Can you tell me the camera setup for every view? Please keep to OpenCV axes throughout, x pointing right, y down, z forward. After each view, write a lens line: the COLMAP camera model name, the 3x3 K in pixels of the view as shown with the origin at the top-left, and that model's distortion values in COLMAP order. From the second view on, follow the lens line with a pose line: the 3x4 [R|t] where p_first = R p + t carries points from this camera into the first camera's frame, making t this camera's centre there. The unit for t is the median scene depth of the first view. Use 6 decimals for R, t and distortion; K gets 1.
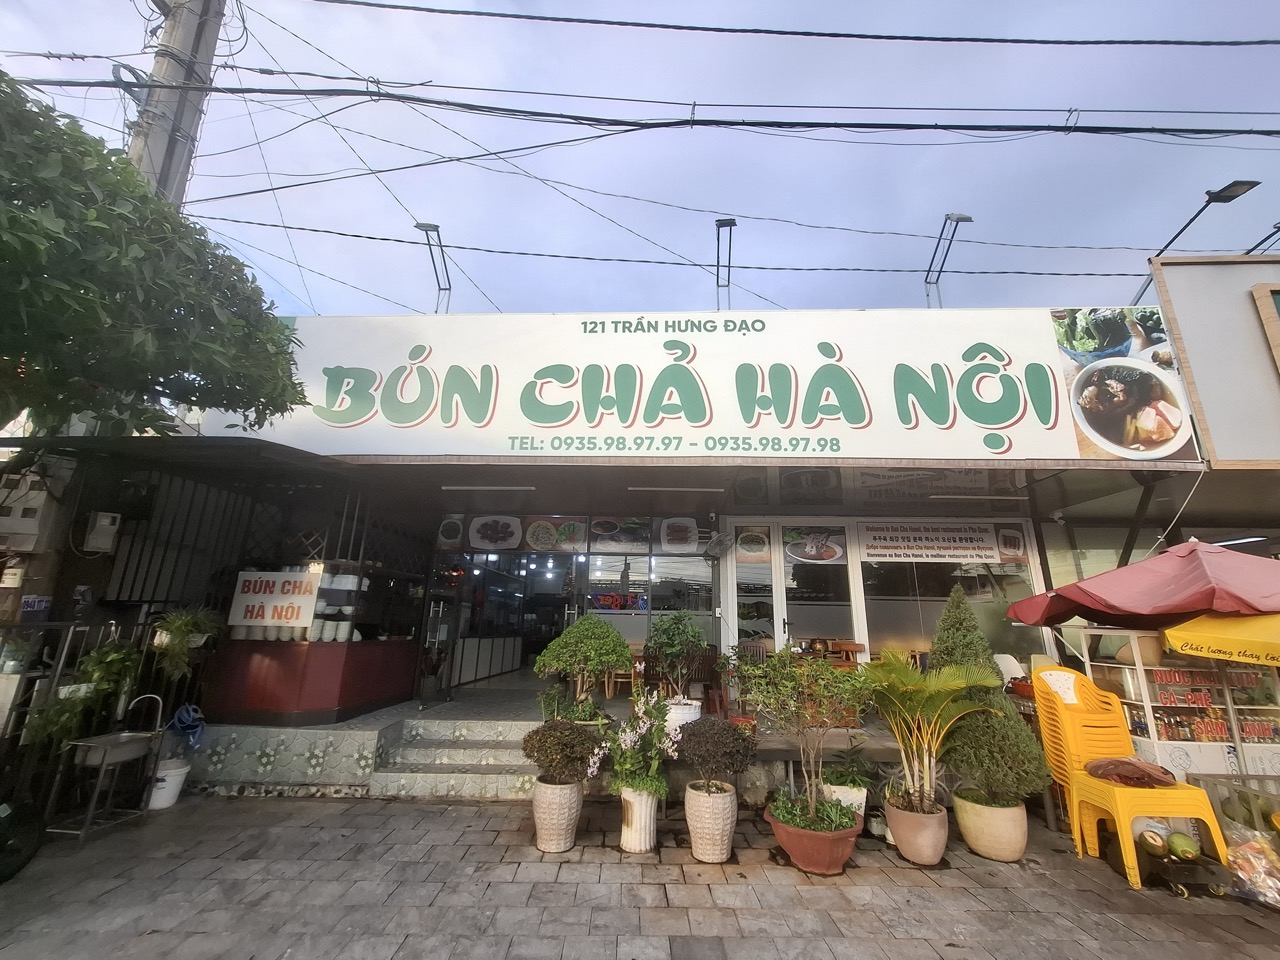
lens RADIAL K [[510.2, 0, 640.5], [0, 510.2, 493.8], [0, 0, 1]] dist [0.001427, 0.000276]
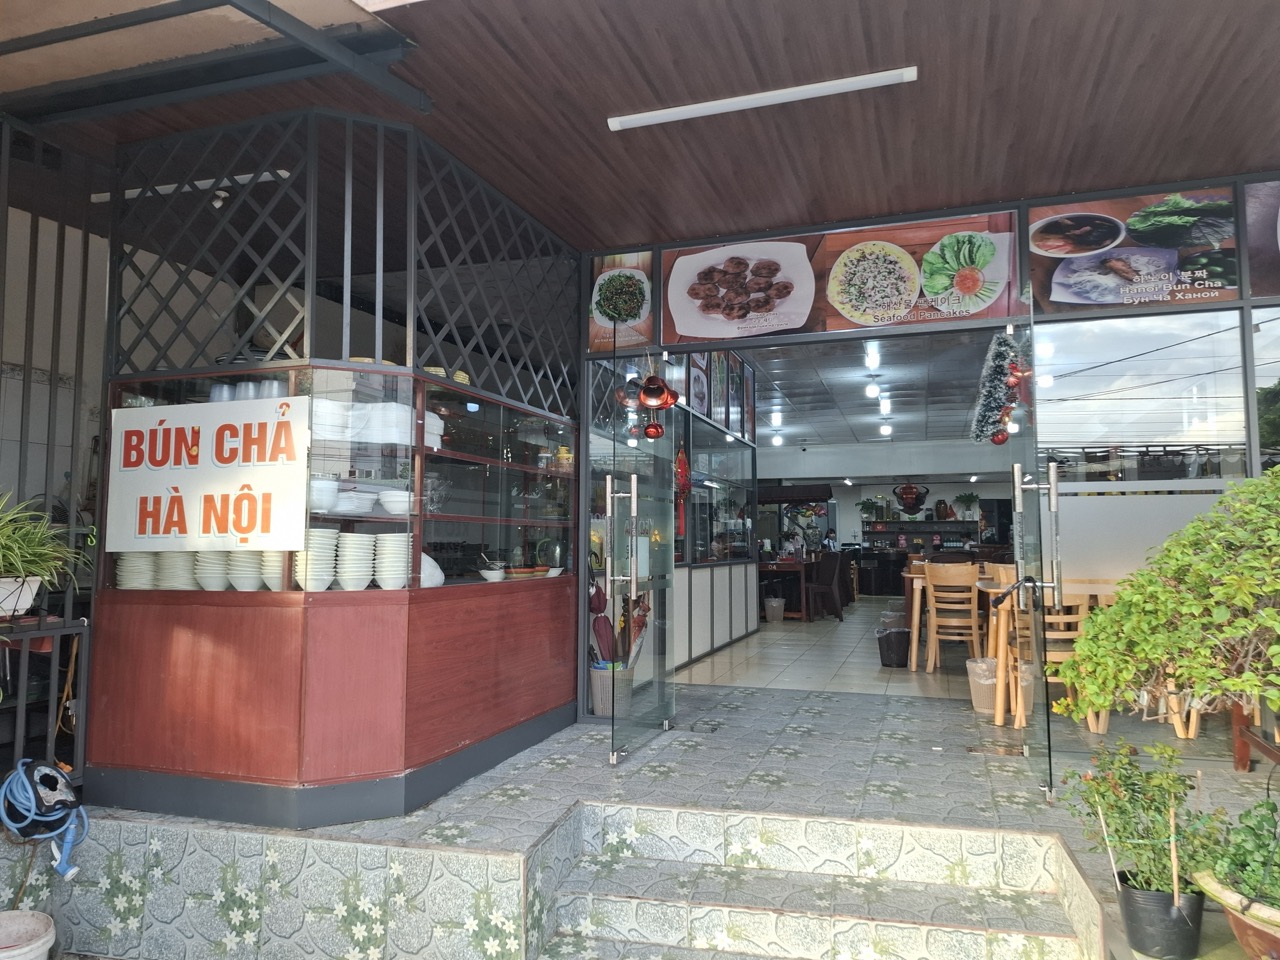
lens RADIAL K [[871.1, 0, 640.0], [0, 871.1, 480.0], [0, 0, 1]] dist [0.066308, -0.002453]
pose [[0.964673, -0.044317, -0.259696, -0.265530], [0.090460, 0.981538, 0.168523, 0.131285], [0.247433, -0.186061, 0.950872, 0.490392]]
